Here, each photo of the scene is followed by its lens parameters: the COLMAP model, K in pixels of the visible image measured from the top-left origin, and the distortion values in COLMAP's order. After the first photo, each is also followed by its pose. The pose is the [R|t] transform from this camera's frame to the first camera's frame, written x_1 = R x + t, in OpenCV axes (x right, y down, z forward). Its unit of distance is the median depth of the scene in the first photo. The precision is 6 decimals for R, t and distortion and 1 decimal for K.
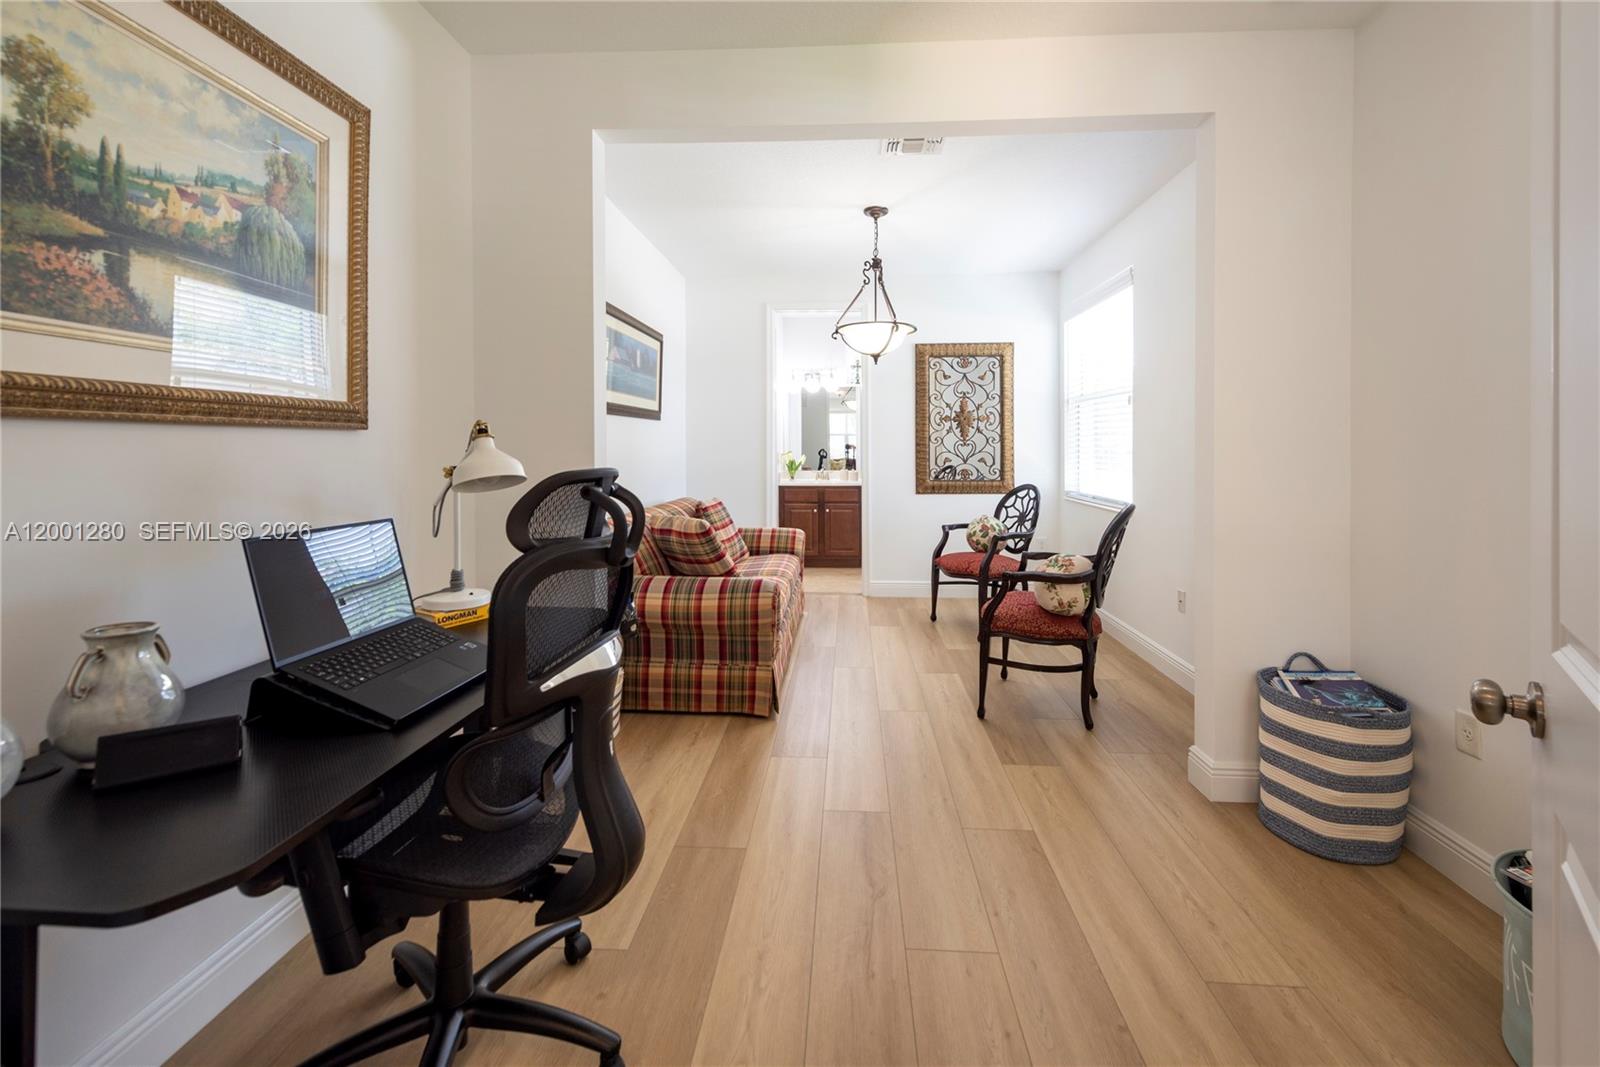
lens RADIAL K [[648.2, 0, 778.8], [0, 648.2, 445.4], [0, 0, 1]] dist [0.008382, -0.003834]
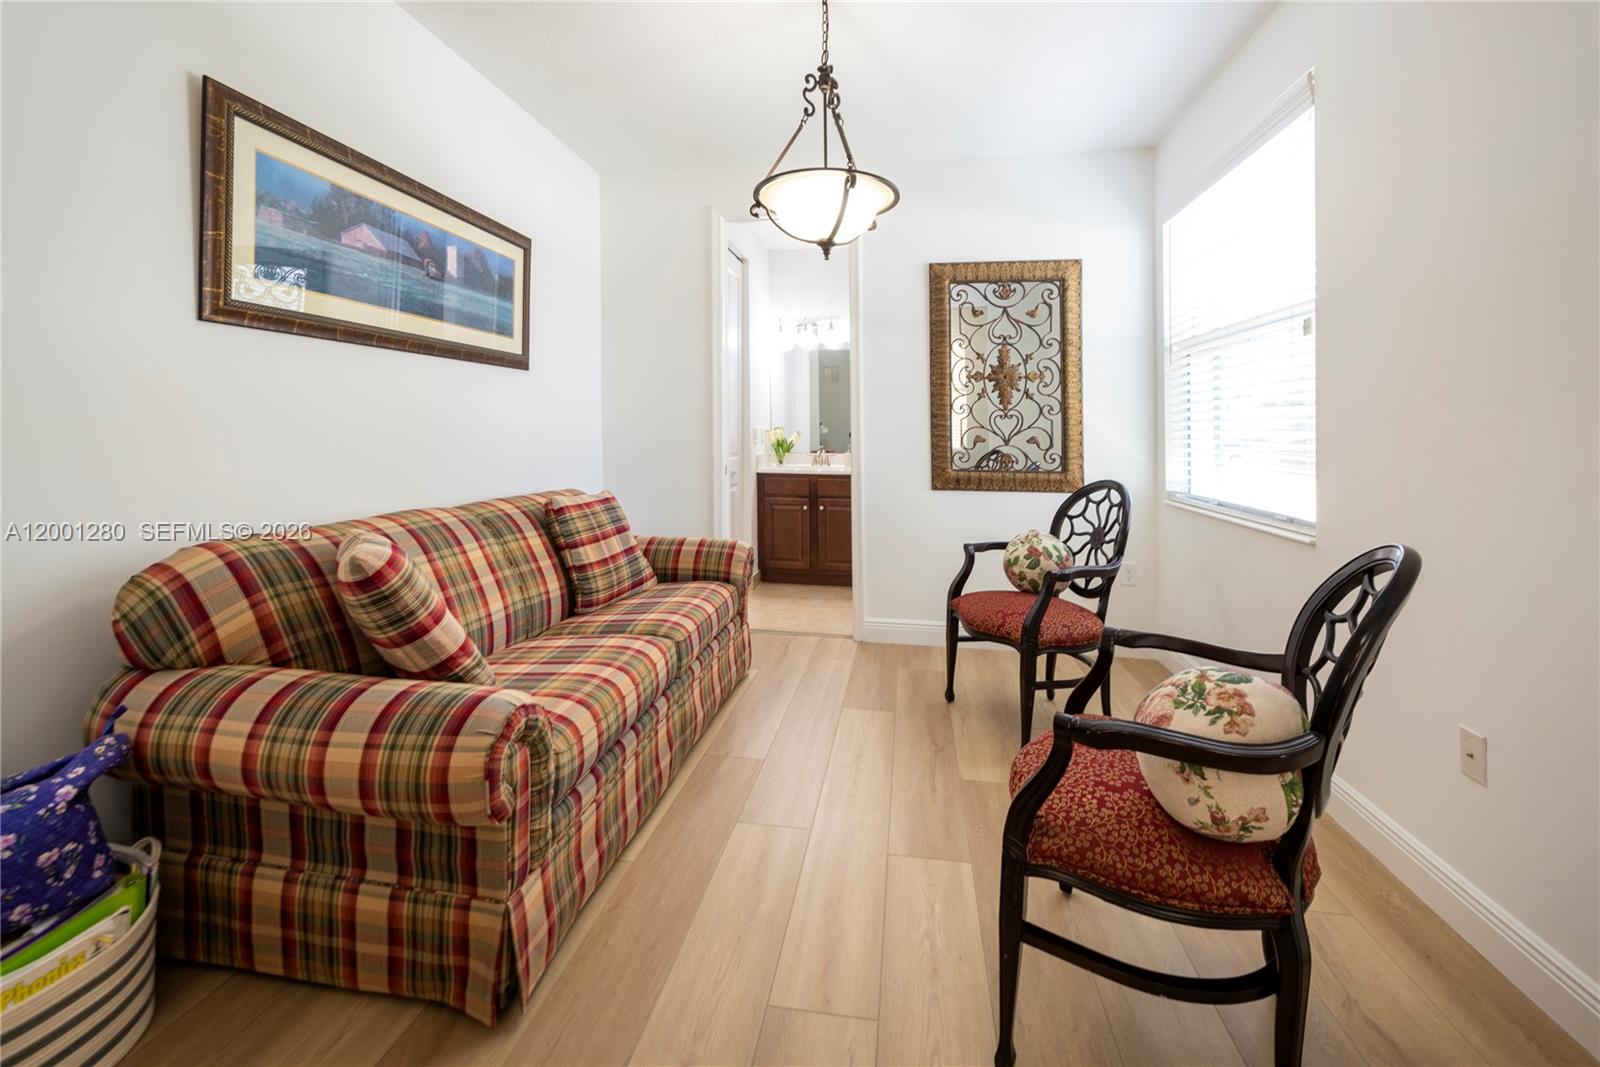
lens RADIAL K [[648.2, 0, 793.7], [0, 648.2, 396.6], [0, 0, 1]] dist [0.008382, -0.003834]
pose [[0.997413, 0.011186, -0.071002, 0.134608], [-0.014766, 0.998636, -0.050090, 0.017255], [0.070345, 0.051008, 0.996218, 0.373243]]
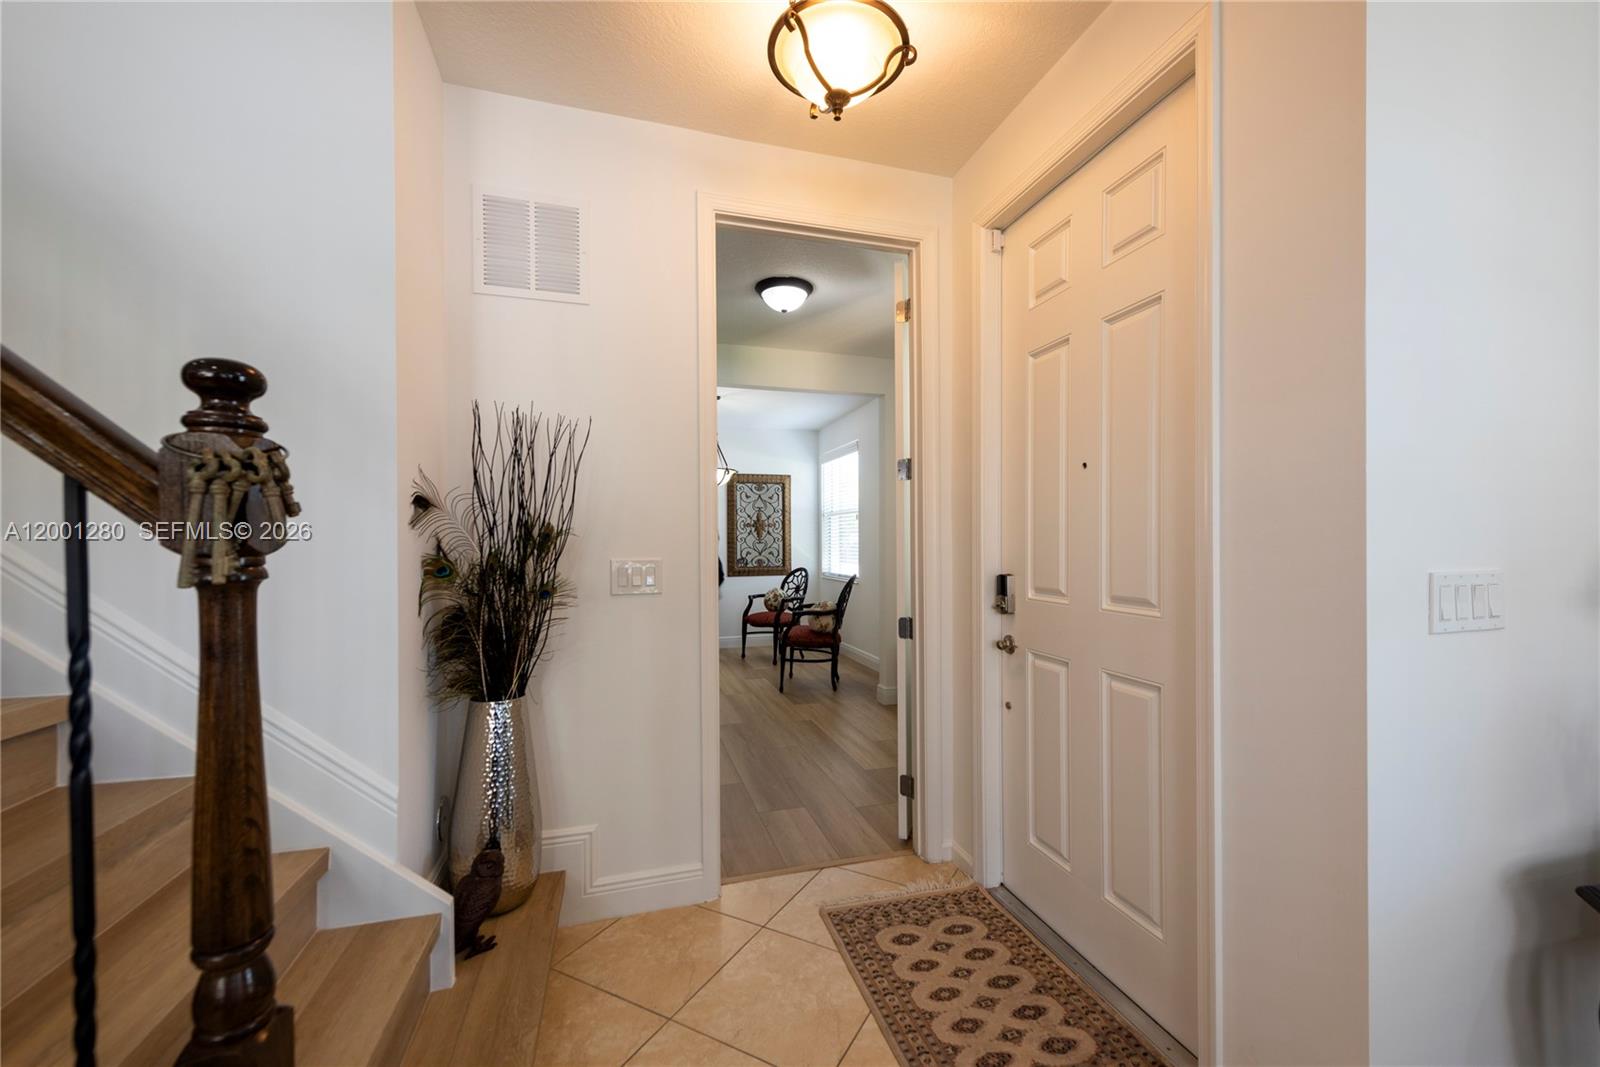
lens RADIAL K [[648.2, 0, 810.3], [0, 648.2, 536.0], [0, 0, 1]] dist [0.008382, -0.003834]
pose [[0.921932, -0.005499, 0.387313, -0.203247], [0.008944, 0.999935, -0.007093, -0.005069], [-0.387249, 0.010003, 0.921921, -0.458758]]
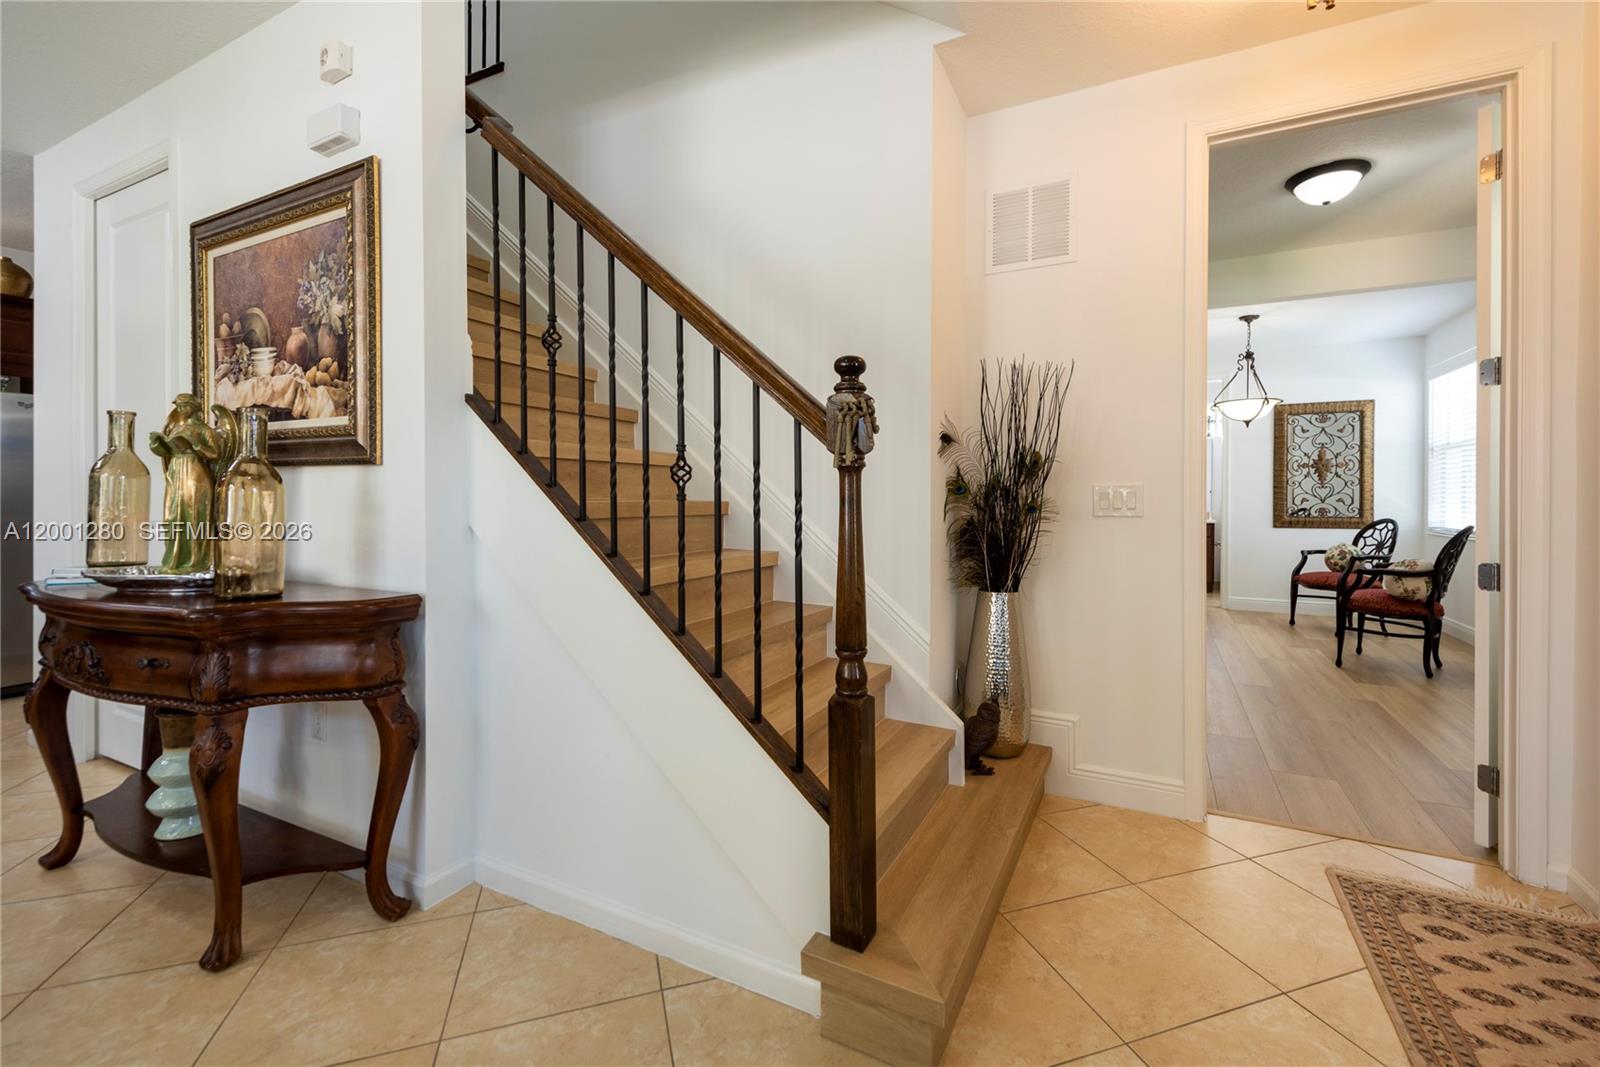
lens RADIAL K [[648.2, 0, 799.5], [0, 648.2, 507.6], [0, 0, 1]] dist [0.008382, -0.003834]
pose [[0.927279, 0.007043, -0.374304, -0.181157], [0.000591, 0.999794, 0.020276, 0.013450], [0.374369, -0.019023, 0.927085, -0.544078]]
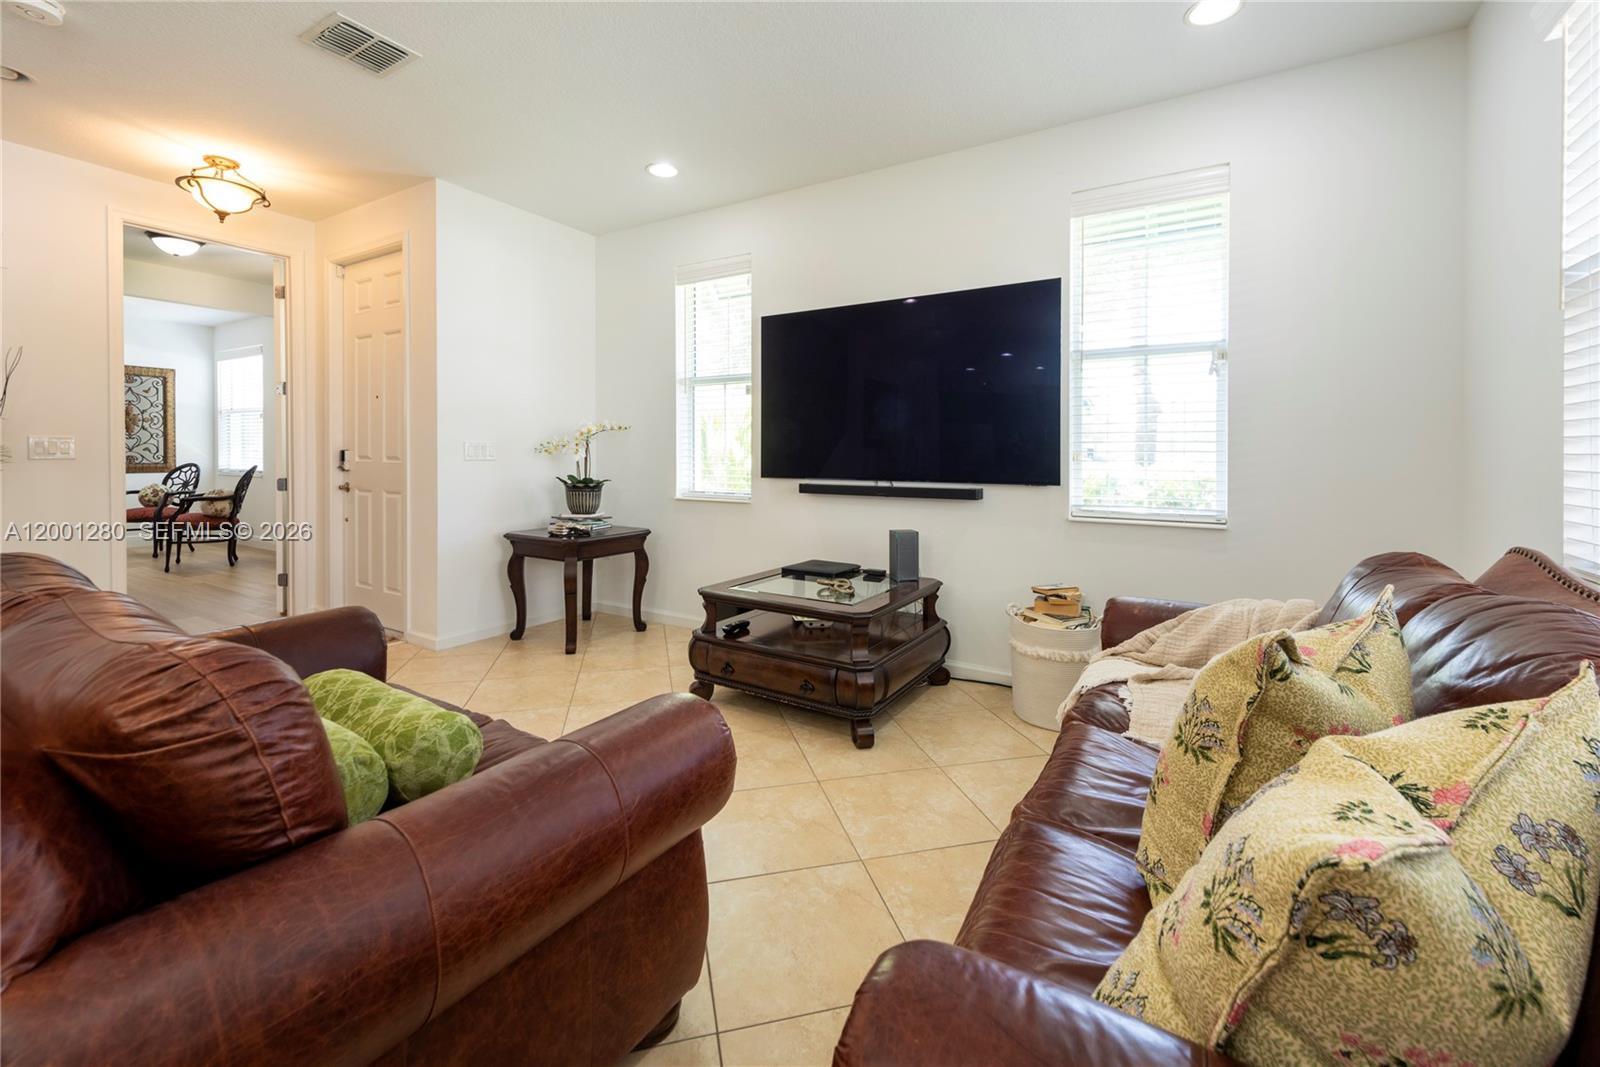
lens RADIAL K [[648.2, 0, 804.9], [0, 648.2, 463.8], [0, 0, 1]] dist [0.008382, -0.003834]
pose [[0.413323, -0.016398, 0.910437, -0.445527], [-0.007038, 0.999750, 0.021201, 0.016711], [-0.910557, -0.015171, 0.413105, -1.030884]]
